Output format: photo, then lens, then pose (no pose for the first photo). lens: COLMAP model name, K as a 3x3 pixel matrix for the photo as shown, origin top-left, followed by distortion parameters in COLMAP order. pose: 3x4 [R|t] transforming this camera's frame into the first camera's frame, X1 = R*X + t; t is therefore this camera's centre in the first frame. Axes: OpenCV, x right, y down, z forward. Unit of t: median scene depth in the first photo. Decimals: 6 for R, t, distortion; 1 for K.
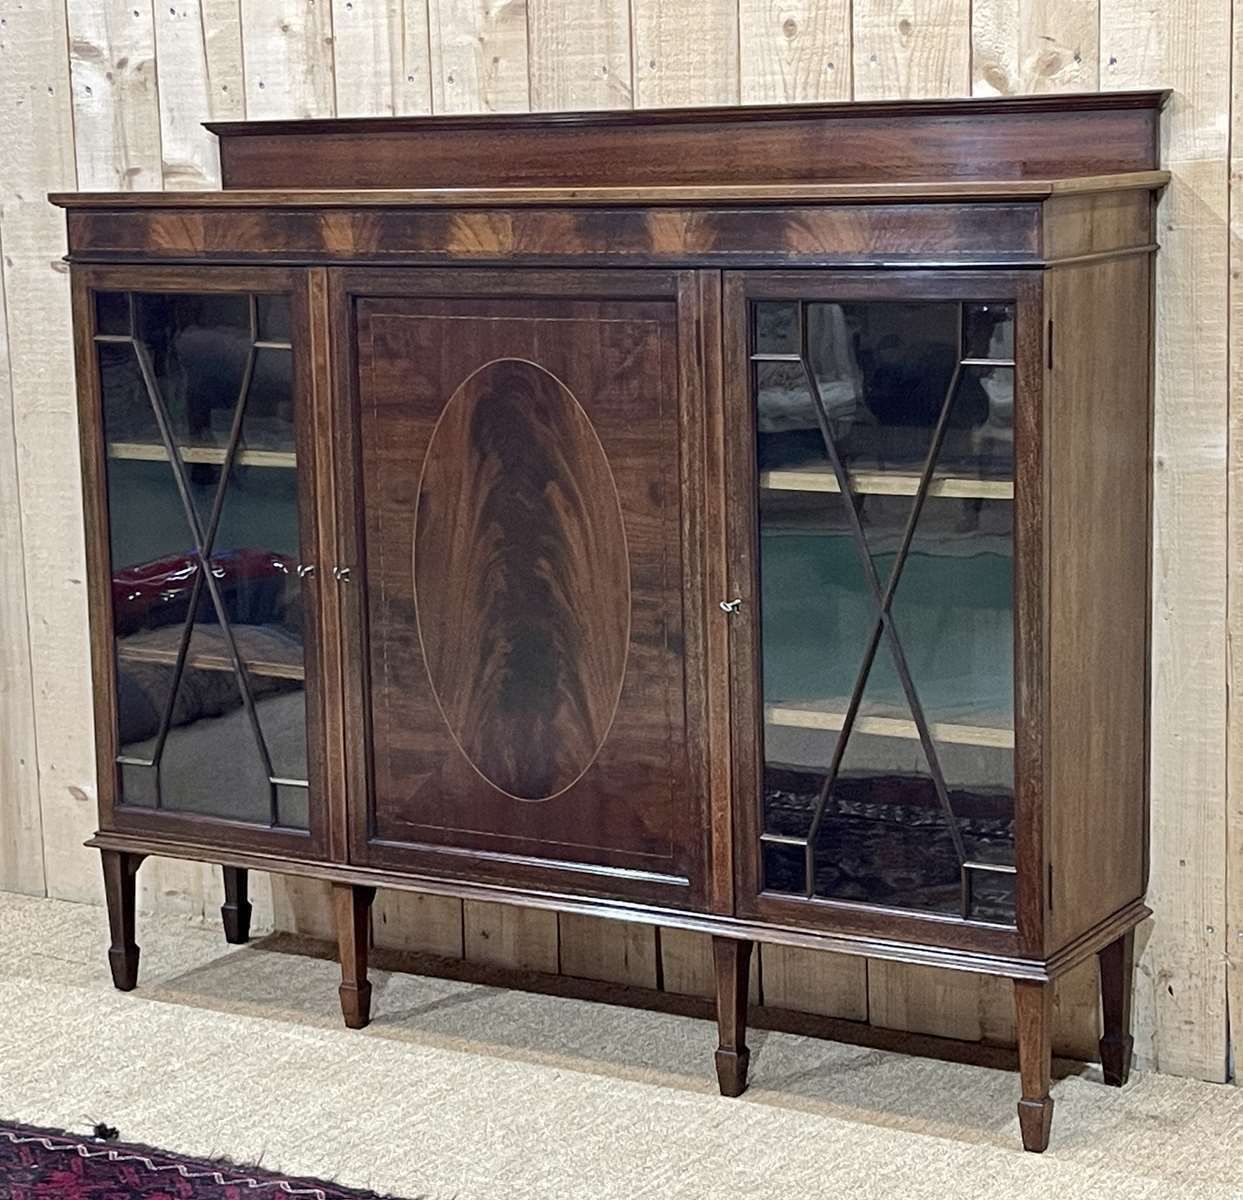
lens RADIAL K [[2795.7, 0, 621.5], [0, 2795.7, 600.0], [0, 0, 1]] dist [0.159765, -0.421054]
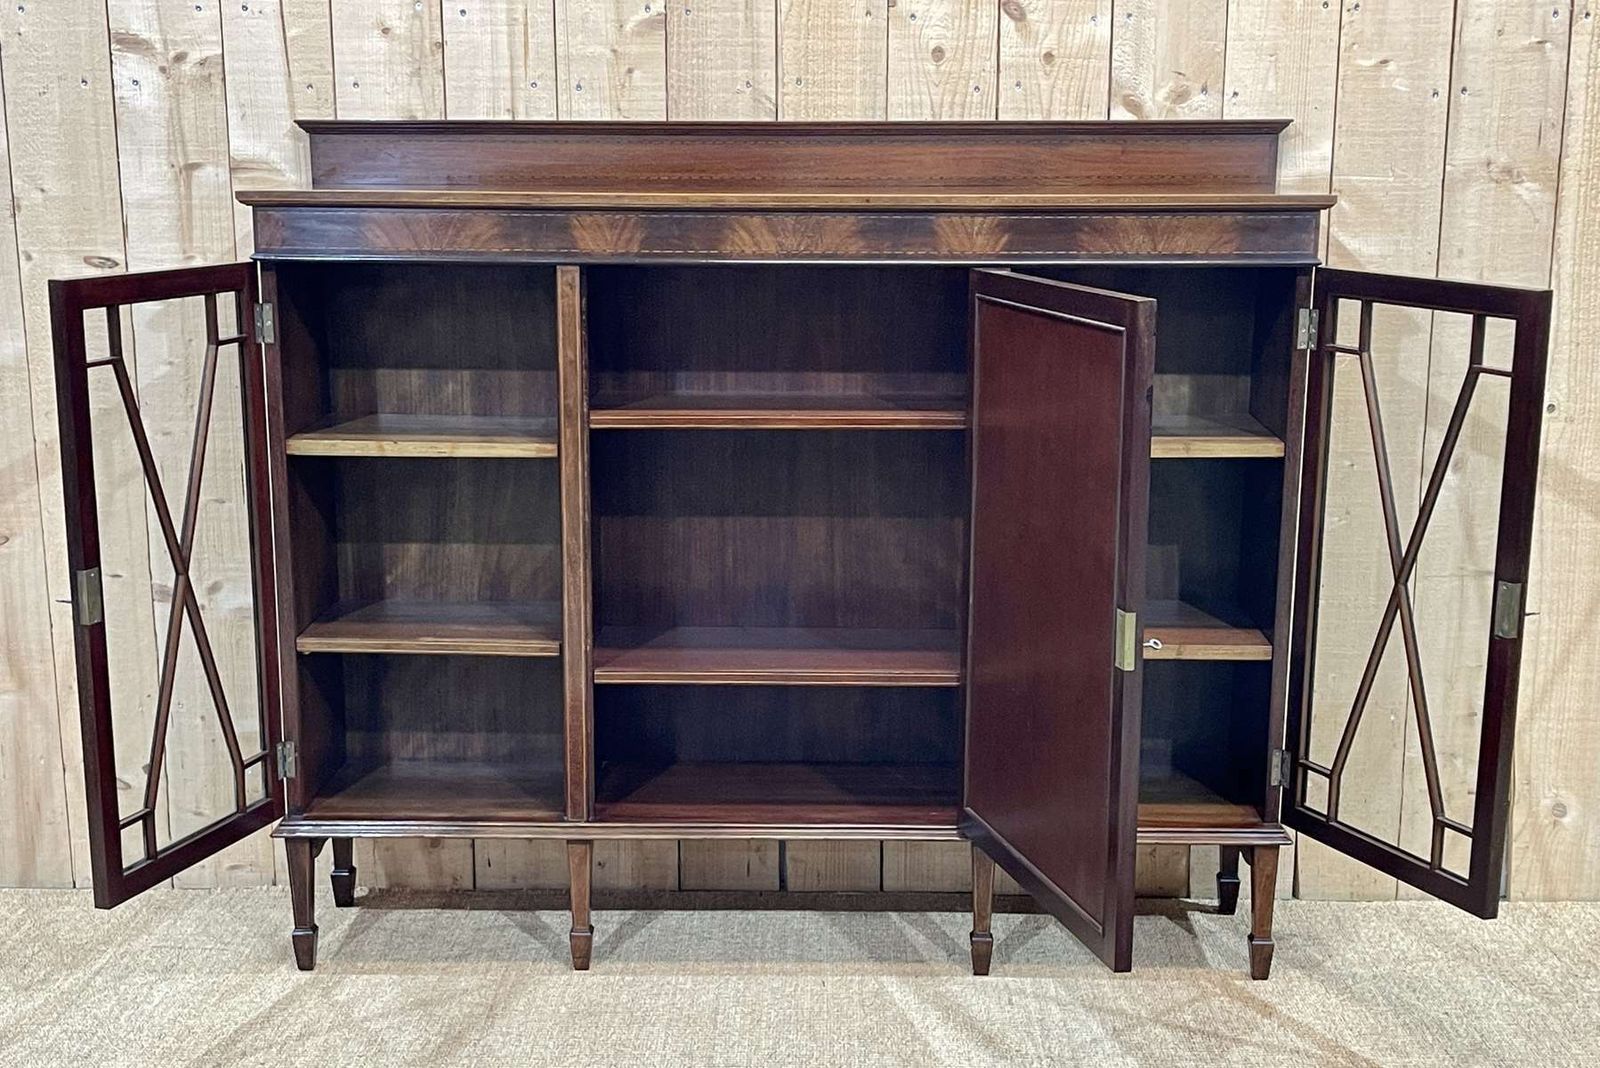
lens RADIAL K [[2097.2, 0, 787.8], [0, 2097.2, 605.3], [0, 0, 1]] dist [0.128176, -0.372979]
pose [[0.865843, -0.086178, 0.492839, -0.438875], [0.058662, 0.995746, 0.071056, -0.043566], [-0.496865, -0.032612, 0.867215, 0.272364]]
